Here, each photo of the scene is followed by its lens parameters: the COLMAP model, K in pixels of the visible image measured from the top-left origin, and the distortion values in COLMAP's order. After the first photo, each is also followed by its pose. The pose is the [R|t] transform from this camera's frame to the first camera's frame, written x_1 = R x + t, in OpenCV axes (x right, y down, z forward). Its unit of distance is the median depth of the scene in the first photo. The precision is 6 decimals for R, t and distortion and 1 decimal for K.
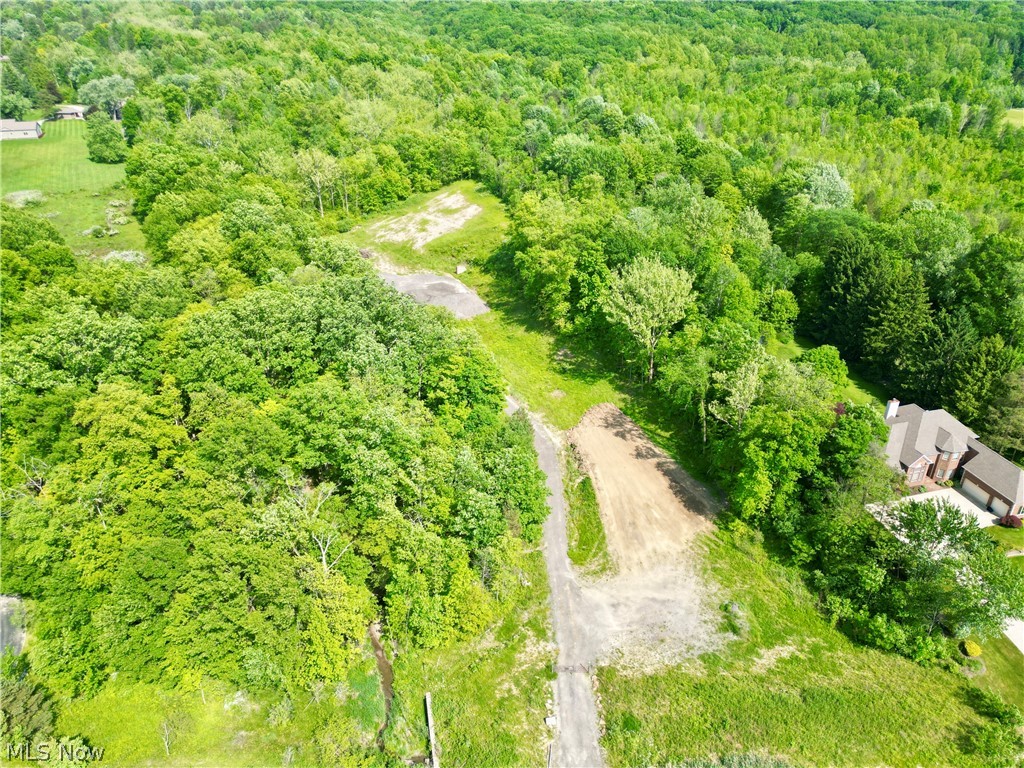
lens RADIAL K [[717.1, 0, 510.4], [0, 717.1, 384.3], [0, 0, 1]] dist [0.081660, -0.083722]
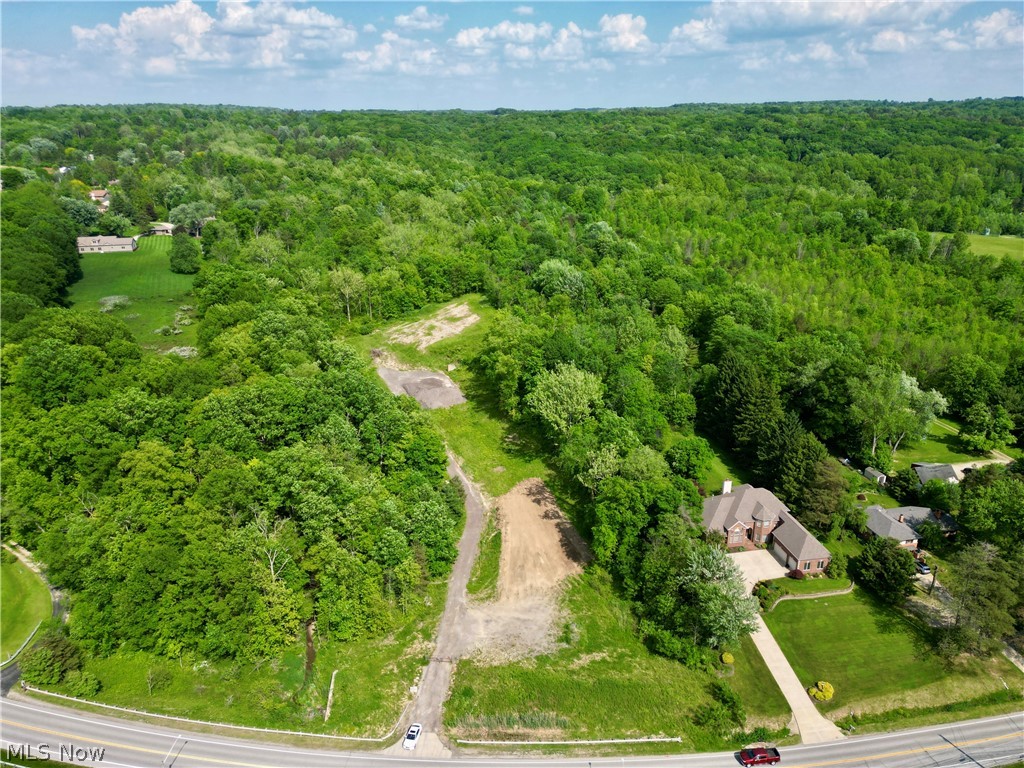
lens RADIAL K [[717.1, 0, 510.4], [0, 717.1, 384.3], [0, 0, 1]] dist [0.081660, -0.083722]
pose [[0.995969, 0.031125, -0.084130, 0.195646], [-0.041998, 0.990527, -0.130736, 0.030542], [0.079264, 0.133742, 0.987841, -0.260008]]
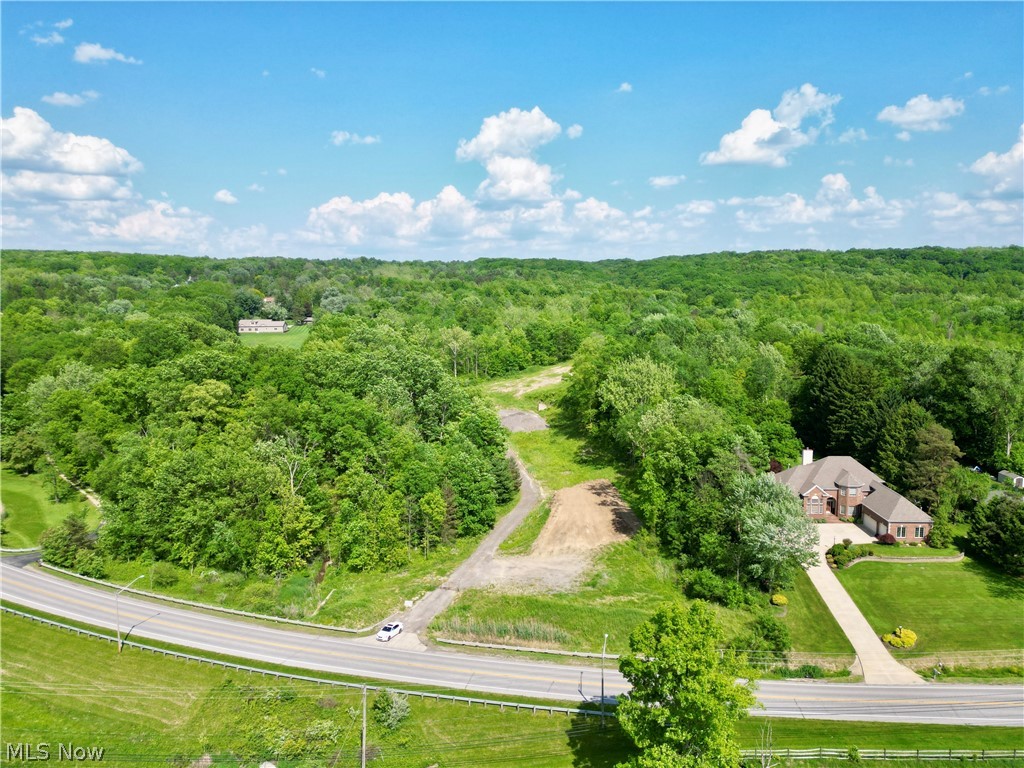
lens RADIAL K [[717.1, 0, 510.4], [0, 717.1, 384.3], [0, 0, 1]] dist [0.081660, -0.083722]
pose [[0.955734, 0.037670, -0.291811, 0.329629], [-0.134385, 0.938170, -0.319027, 0.275893], [0.261750, 0.344120, 0.901703, -0.124936]]
